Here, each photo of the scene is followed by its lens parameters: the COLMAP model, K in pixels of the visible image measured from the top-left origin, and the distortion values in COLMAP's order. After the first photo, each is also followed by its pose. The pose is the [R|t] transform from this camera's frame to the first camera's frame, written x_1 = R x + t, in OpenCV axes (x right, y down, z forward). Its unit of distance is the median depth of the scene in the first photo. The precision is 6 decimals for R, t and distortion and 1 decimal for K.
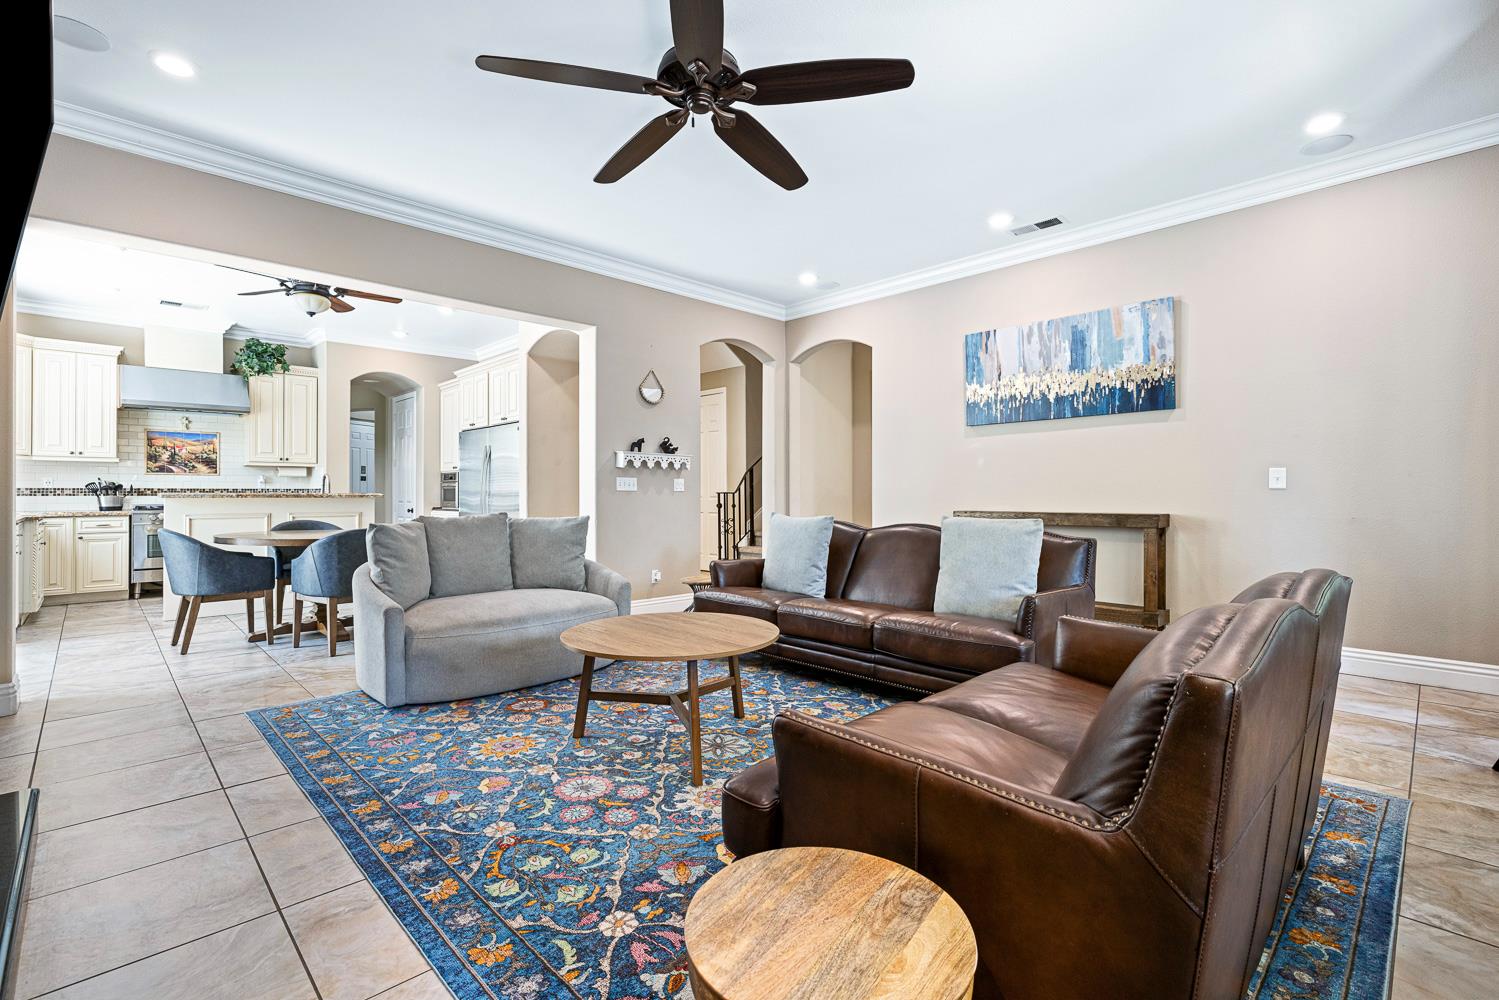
lens RADIAL K [[672.3, 0, 749.4], [0, 672.3, 491.7], [0, 0, 1]] dist [-0.003357, 0.000428]
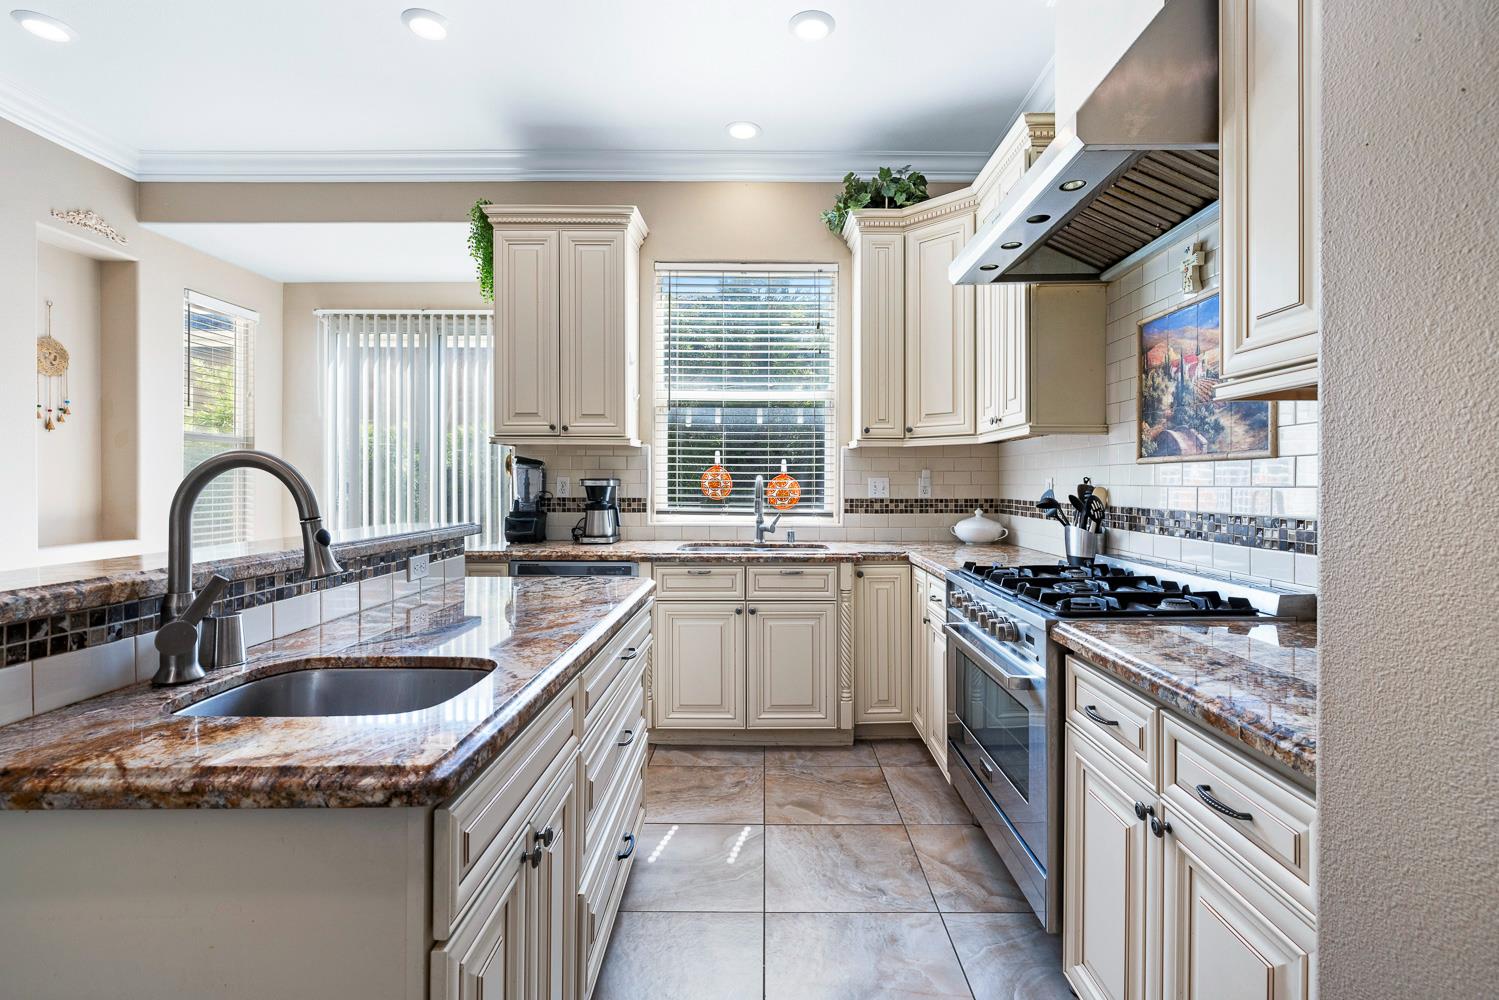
lens RADIAL K [[672.3, 0, 749.2], [0, 672.3, 485.6], [0, 0, 1]] dist [-0.003357, 0.000428]
pose [[-0.701434, 0.009951, -0.712665, -0.547201], [0.009859, 0.999942, 0.004258, -0.018792], [0.712666, -0.004039, -0.701492, 1.099859]]
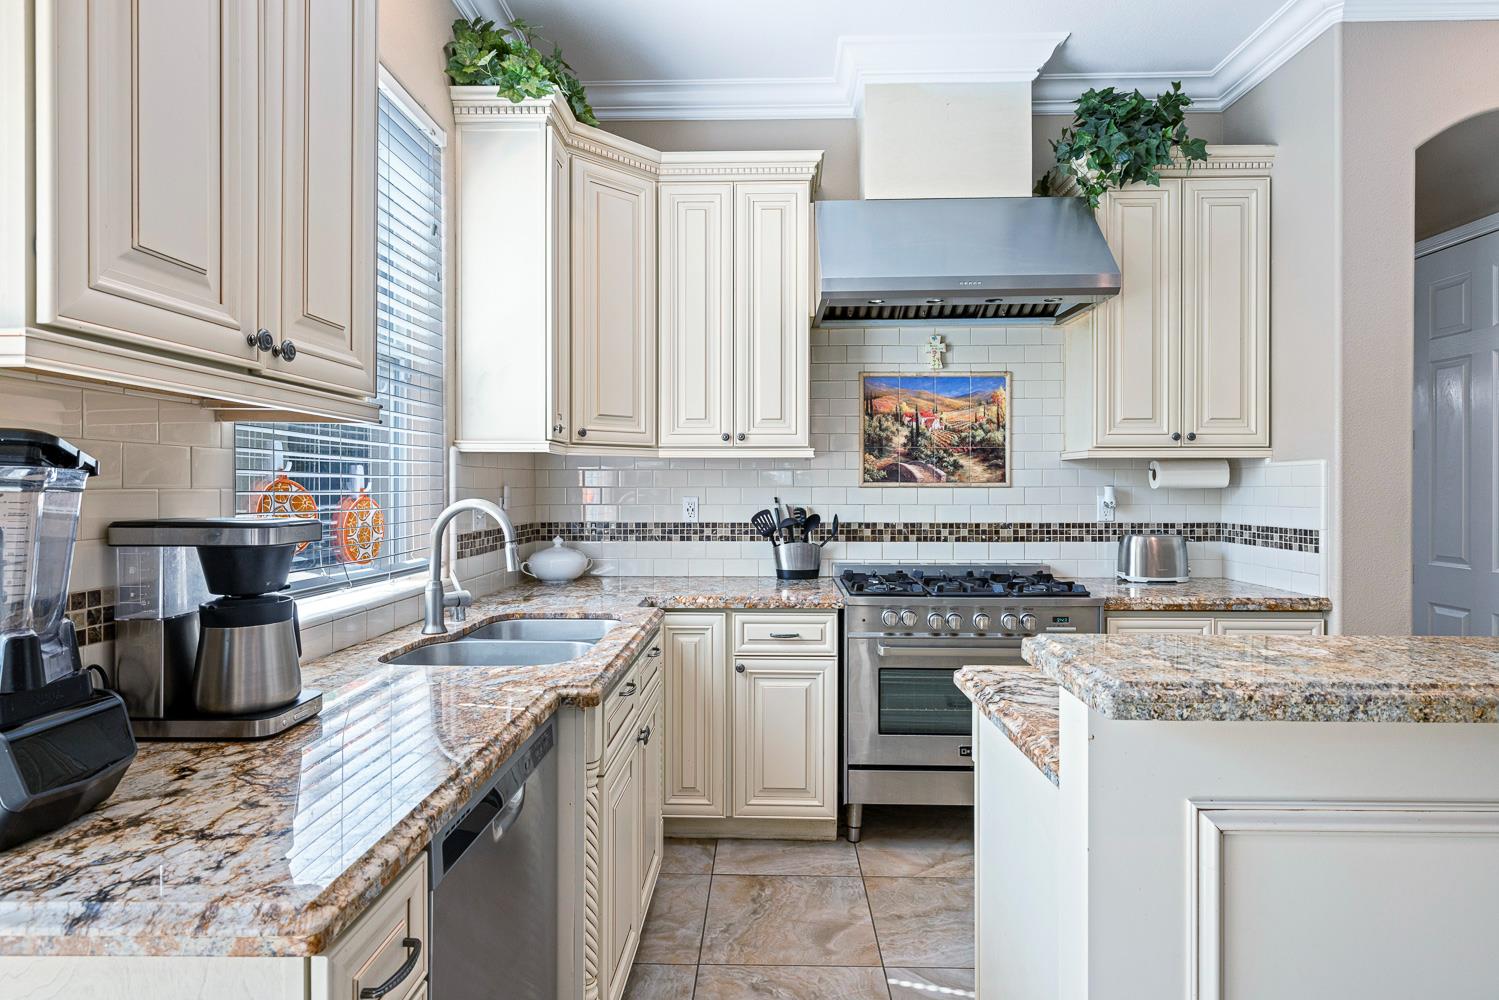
lens RADIAL K [[801.2, 0, 749.8], [0, 801.2, 490.9], [0, 0, 1]] dist [0.003922, 0.000243]
pose [[0.694409, 0.010557, -0.719504, -0.609805], [0.001897, 0.999862, 0.016502, -0.031752], [0.719579, -0.012823, 0.694293, 0.628547]]
